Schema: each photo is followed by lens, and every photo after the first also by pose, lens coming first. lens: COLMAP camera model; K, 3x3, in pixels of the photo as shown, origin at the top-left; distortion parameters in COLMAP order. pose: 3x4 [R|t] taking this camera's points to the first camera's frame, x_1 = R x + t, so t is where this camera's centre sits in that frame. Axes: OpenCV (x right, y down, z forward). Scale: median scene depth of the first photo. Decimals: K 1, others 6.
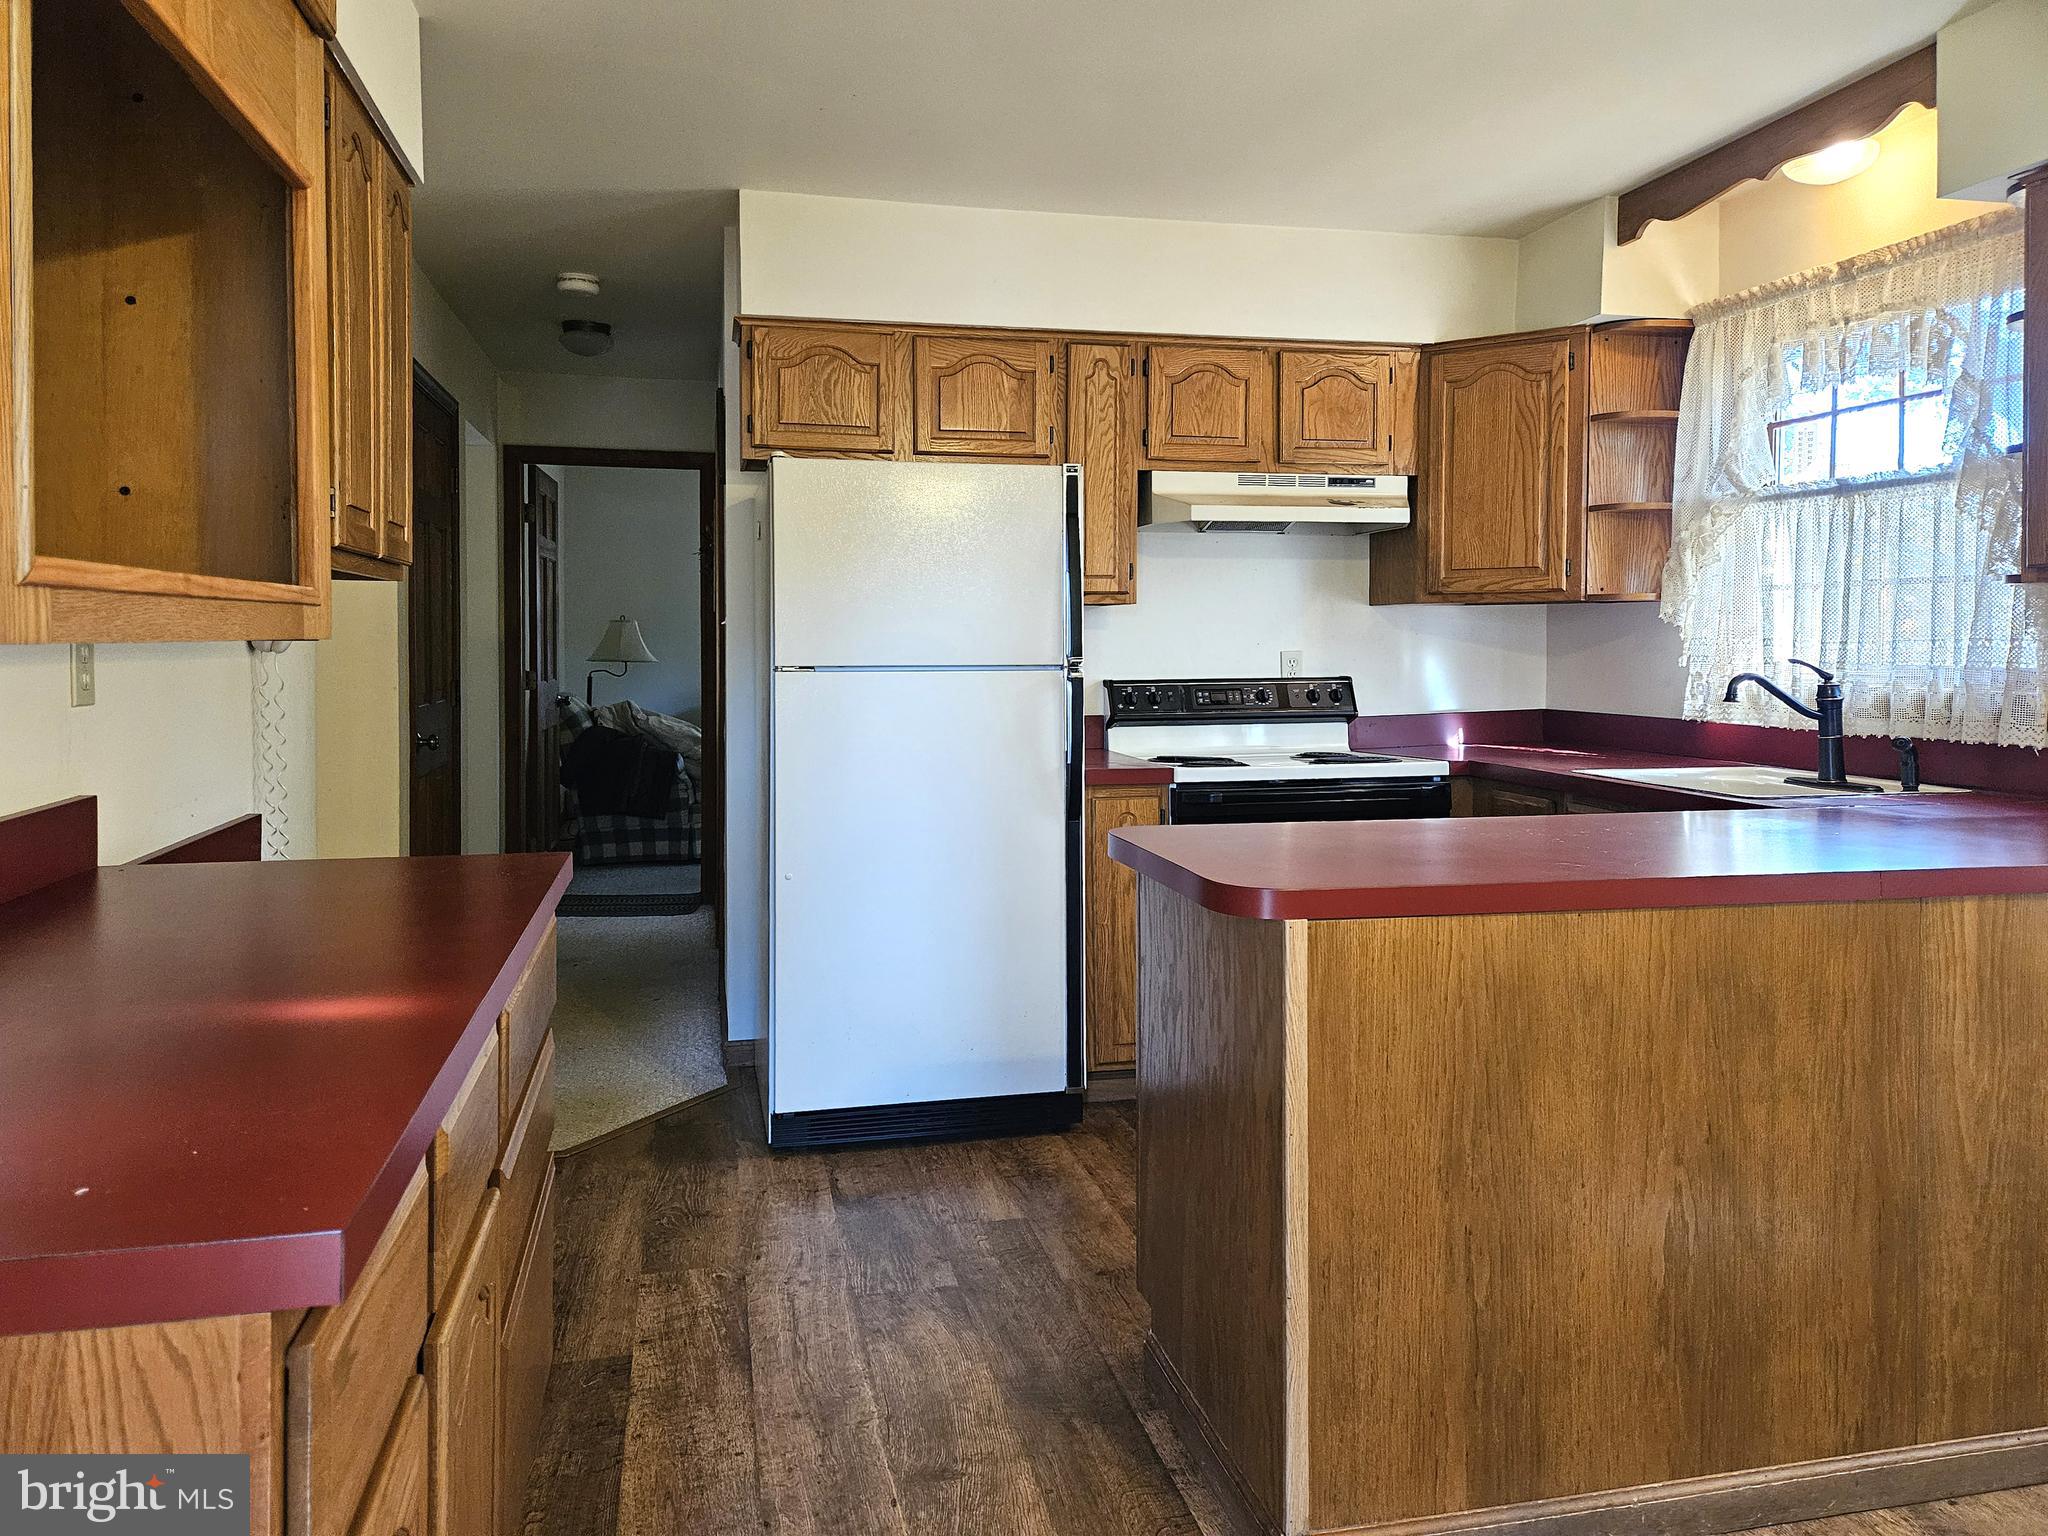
lens RADIAL K [[1388.6, 0, 989.1], [0, 1388.6, 767.5], [0, 0, 1]] dist [0.055712, -0.050263]
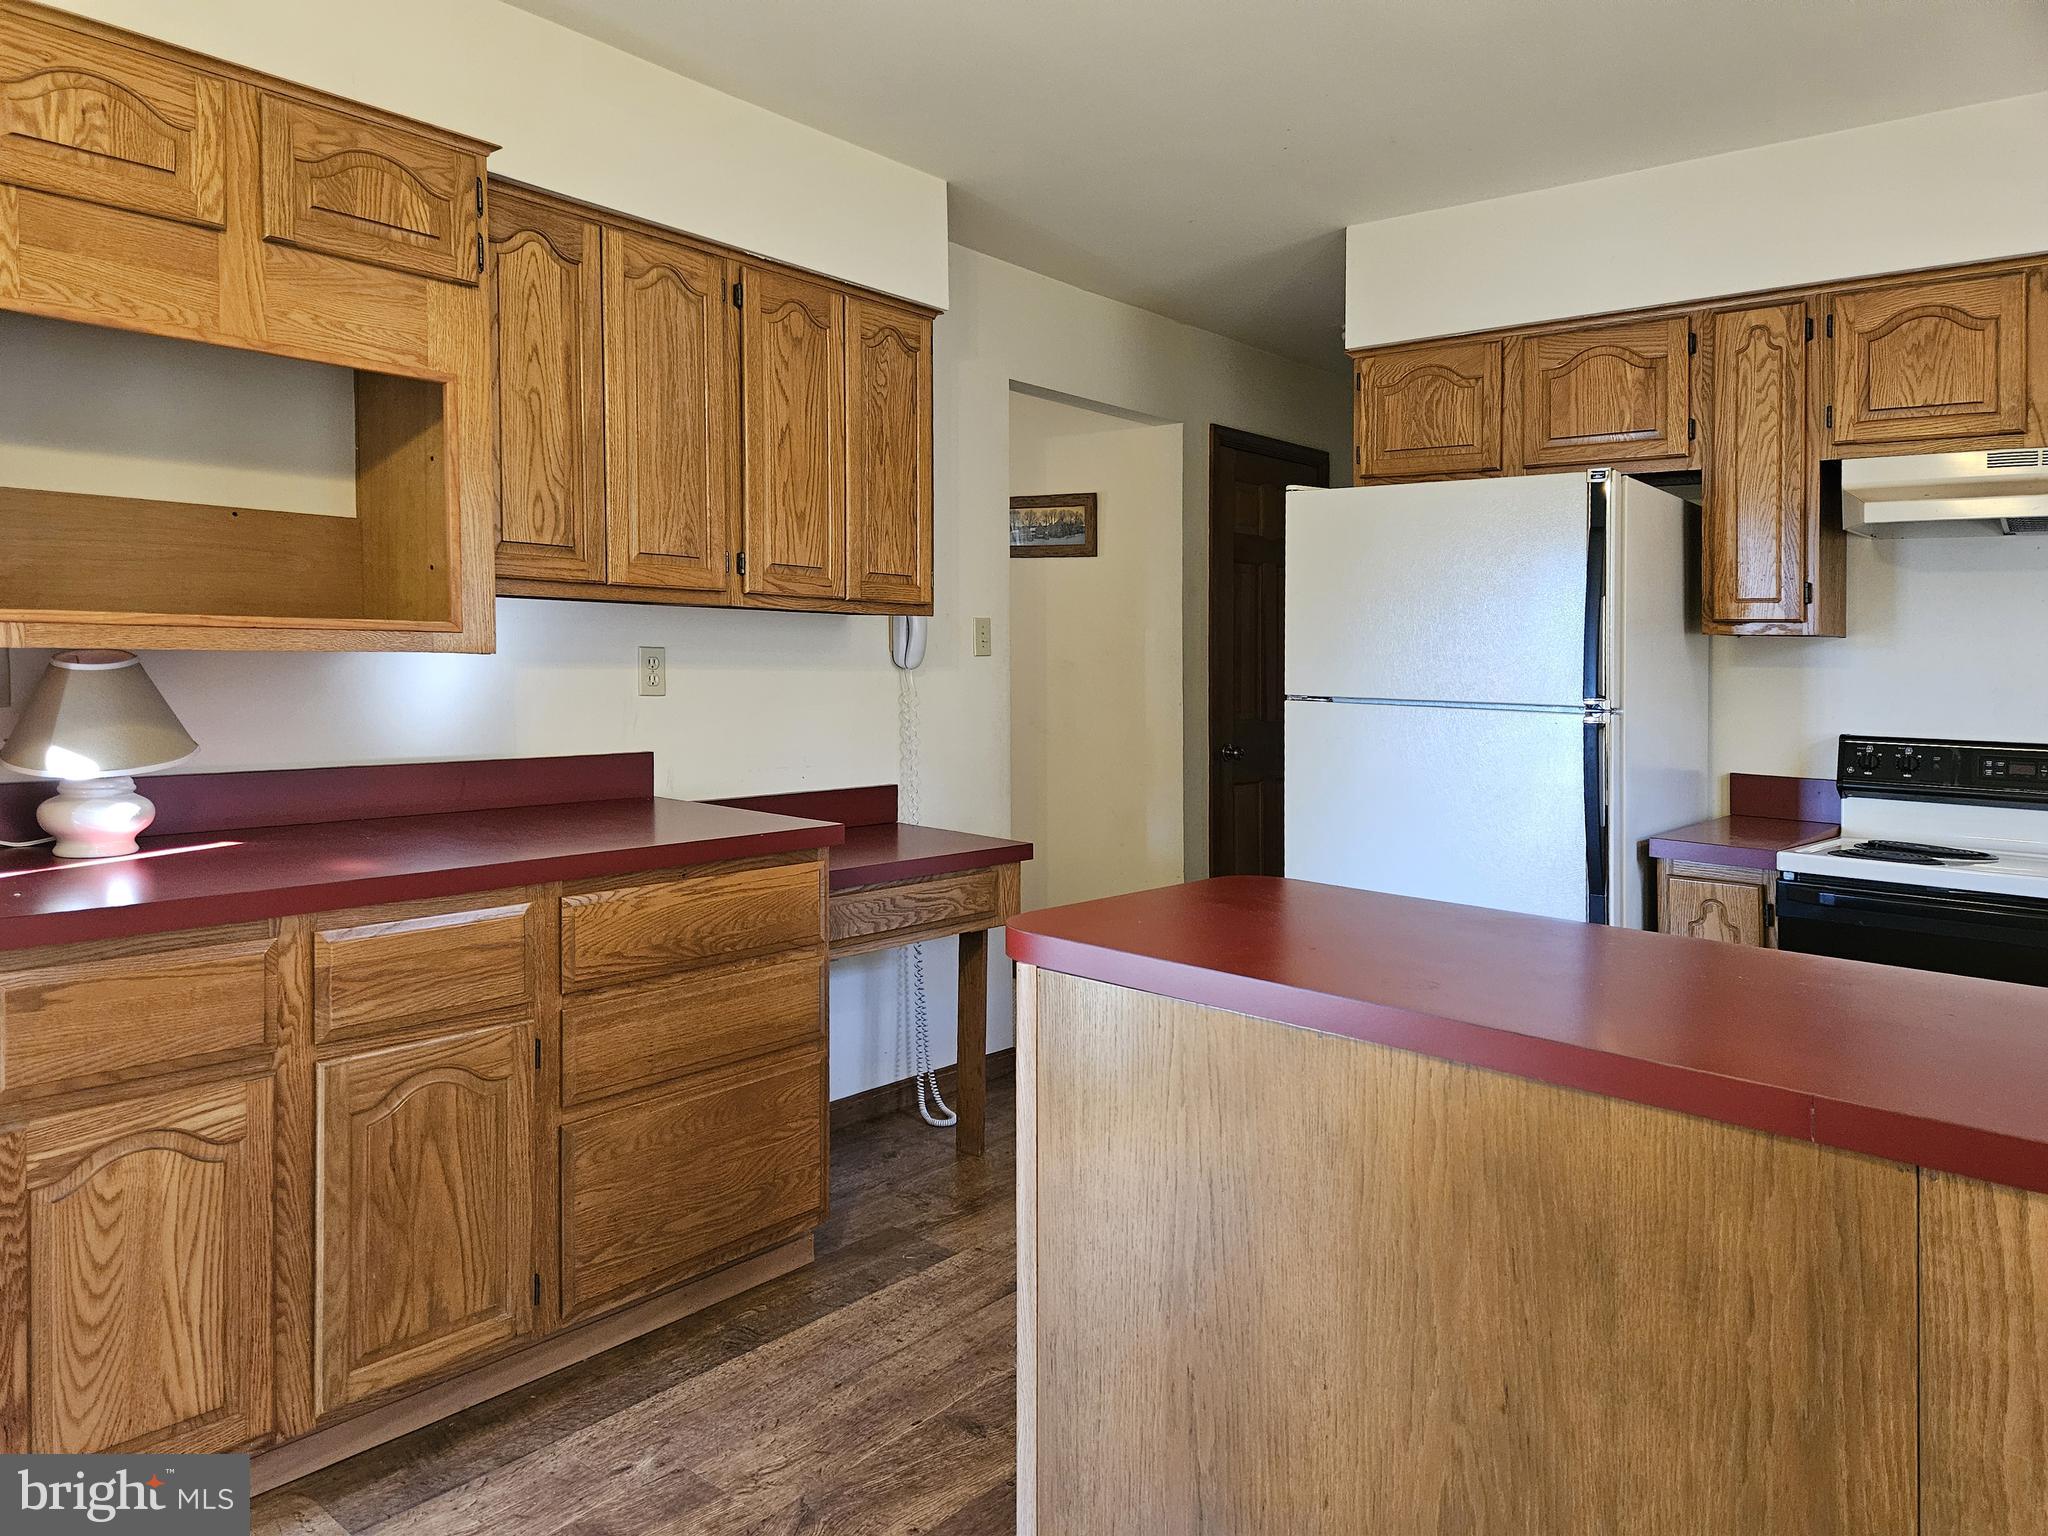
lens RADIAL K [[1388.6, 0, 989.1], [0, 1388.6, 767.5], [0, 0, 1]] dist [0.055712, -0.050263]
pose [[0.603945, 0.082287, -0.792767, 0.488631], [-0.096702, 0.994873, 0.029596, -0.026902], [0.791138, 0.058788, 0.608806, 0.193212]]
